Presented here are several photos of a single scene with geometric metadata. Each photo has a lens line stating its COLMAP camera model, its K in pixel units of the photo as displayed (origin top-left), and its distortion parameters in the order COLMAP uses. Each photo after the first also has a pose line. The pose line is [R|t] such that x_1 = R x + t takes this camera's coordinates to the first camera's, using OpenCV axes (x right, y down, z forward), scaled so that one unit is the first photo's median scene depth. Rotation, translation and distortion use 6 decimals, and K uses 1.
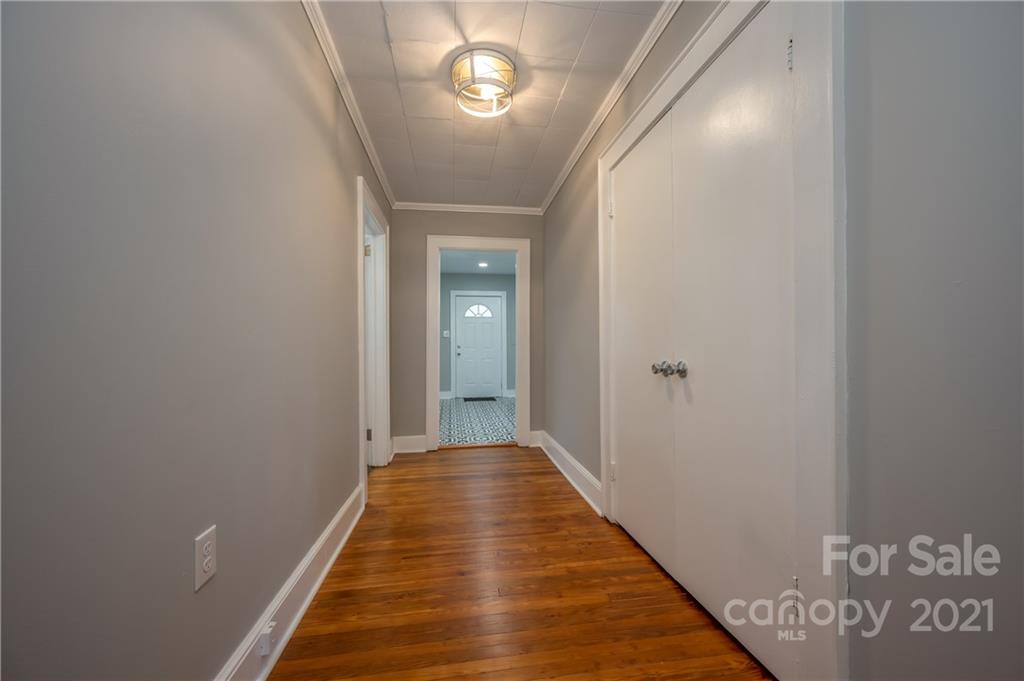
lens RADIAL K [[400.3, 0, 515.0], [0, 400.3, 345.6], [0, 0, 1]] dist [0.000707, 0.000006]
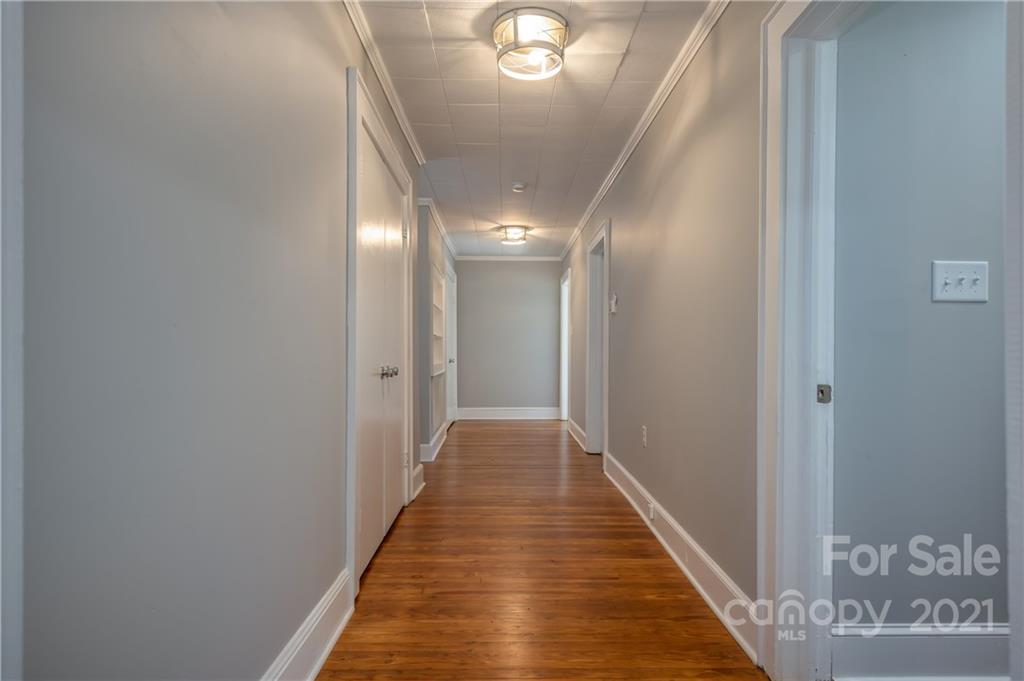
lens RADIAL K [[553.2, 0, 515.1], [0, 553.2, 345.1], [0, 0, 1]] dist [0.000551, 0.001021]
pose [[-0.990471, 0.002683, 0.137698, -0.220191], [-0.000565, 0.999723, -0.023549, 0.012195], [-0.137723, -0.023402, -0.990194, 2.331439]]
